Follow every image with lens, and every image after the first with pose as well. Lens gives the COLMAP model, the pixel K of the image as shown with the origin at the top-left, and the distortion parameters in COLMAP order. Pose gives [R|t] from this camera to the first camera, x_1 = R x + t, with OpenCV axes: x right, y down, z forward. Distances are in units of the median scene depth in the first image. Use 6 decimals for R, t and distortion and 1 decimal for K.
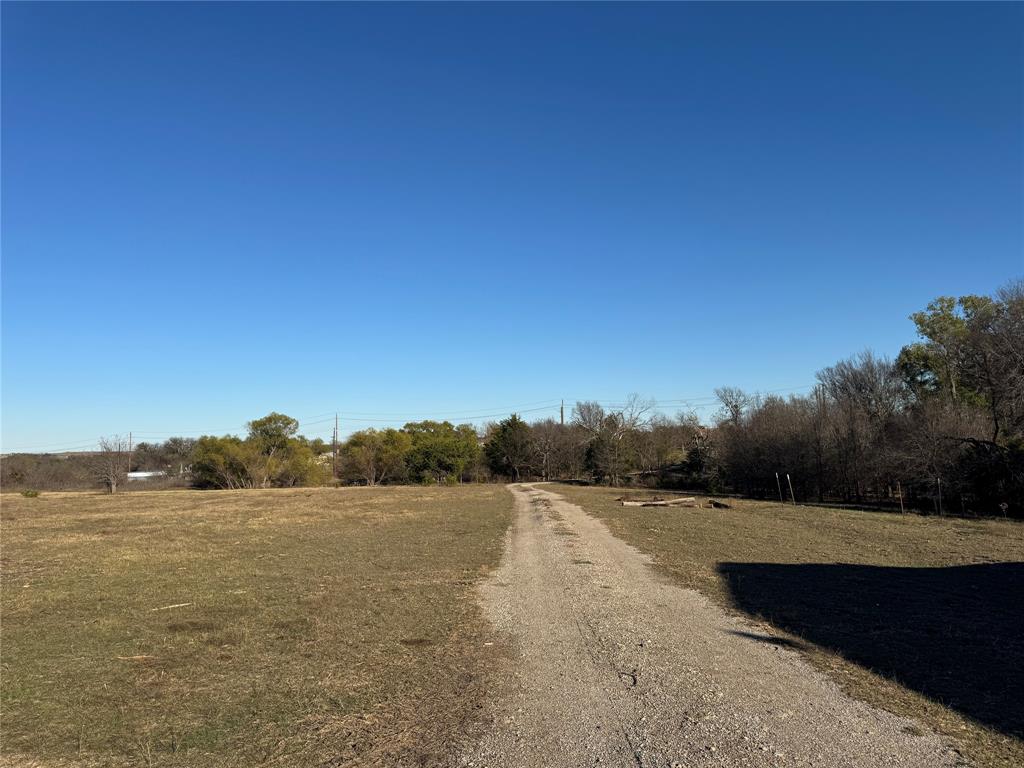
lens RADIAL K [[707.4, 0, 509.8], [0, 707.4, 383.9], [0, 0, 1]] dist [-0.000365, -0.001628]
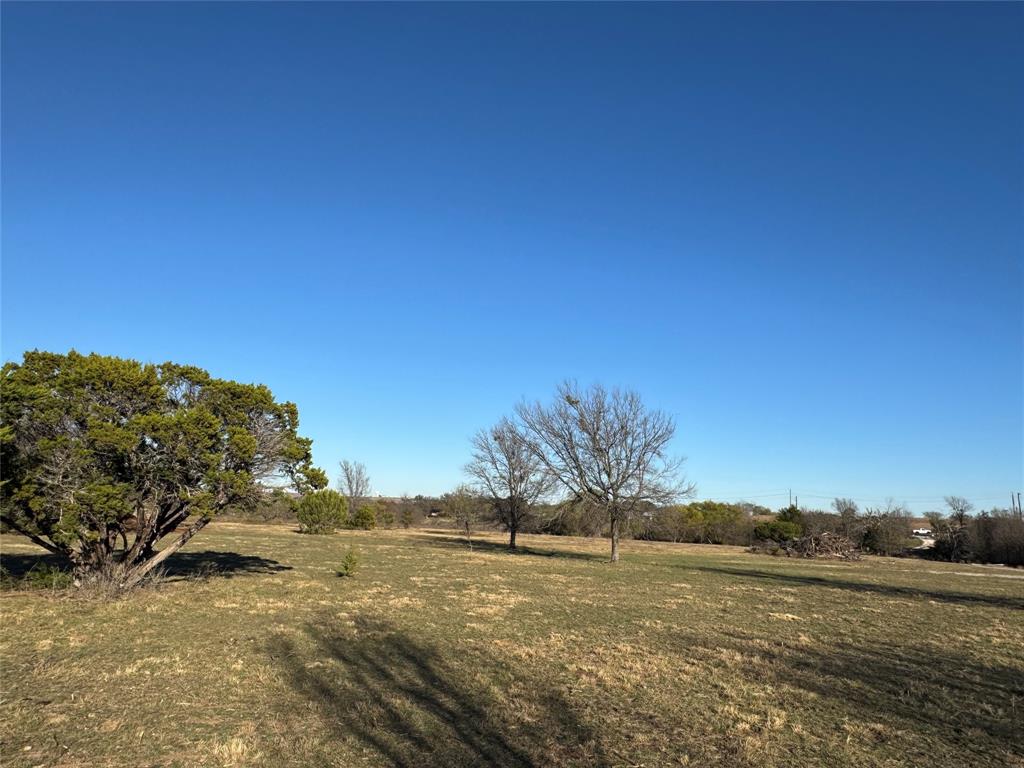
lens RADIAL K [[661.2, 0, 512.9], [0, 661.2, 383.0], [0, 0, 1]] dist [-0.005404, -0.002327]
pose [[0.978558, 0.037375, -0.202553, -0.368113], [-0.058315, 0.993435, -0.098415, -0.048206], [0.197546, 0.108116, 0.974313, -0.607007]]
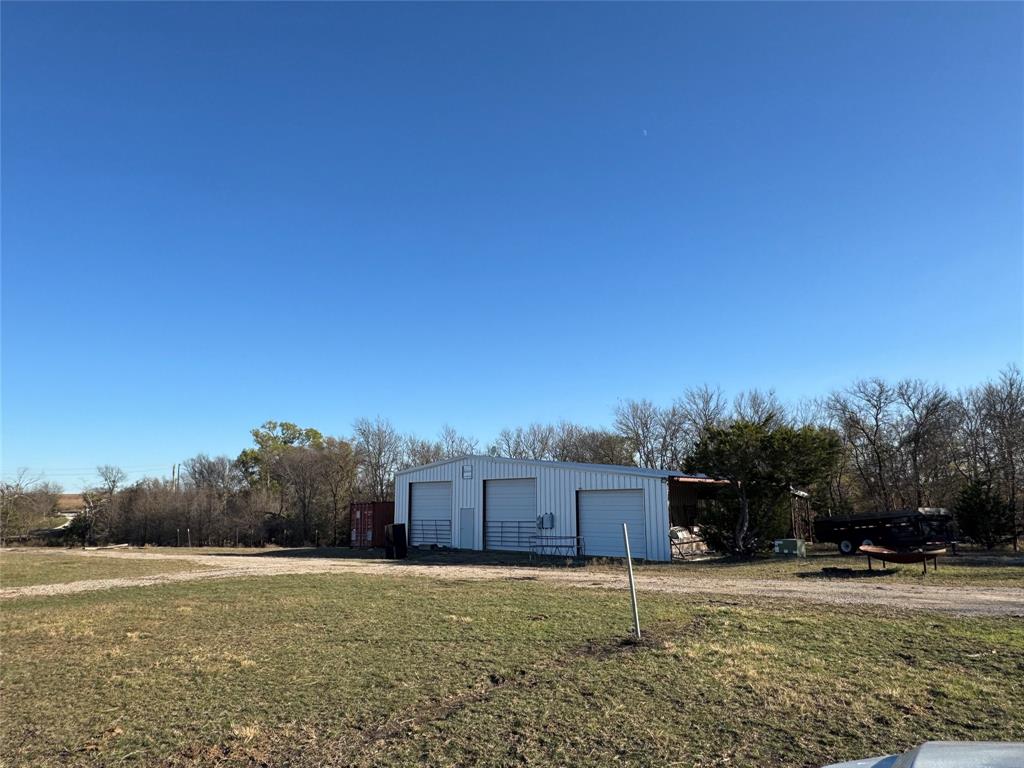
lens RADIAL K [[661.2, 0, 511.7], [0, 661.2, 382.7], [0, 0, 1]] dist [-0.005404, -0.002327]
pose [[0.617587, 0.163945, 0.769226, -0.209916], [-0.080263, 0.986065, -0.145719, -0.032342], [-0.782396, 0.028254, 0.622140, -0.349971]]
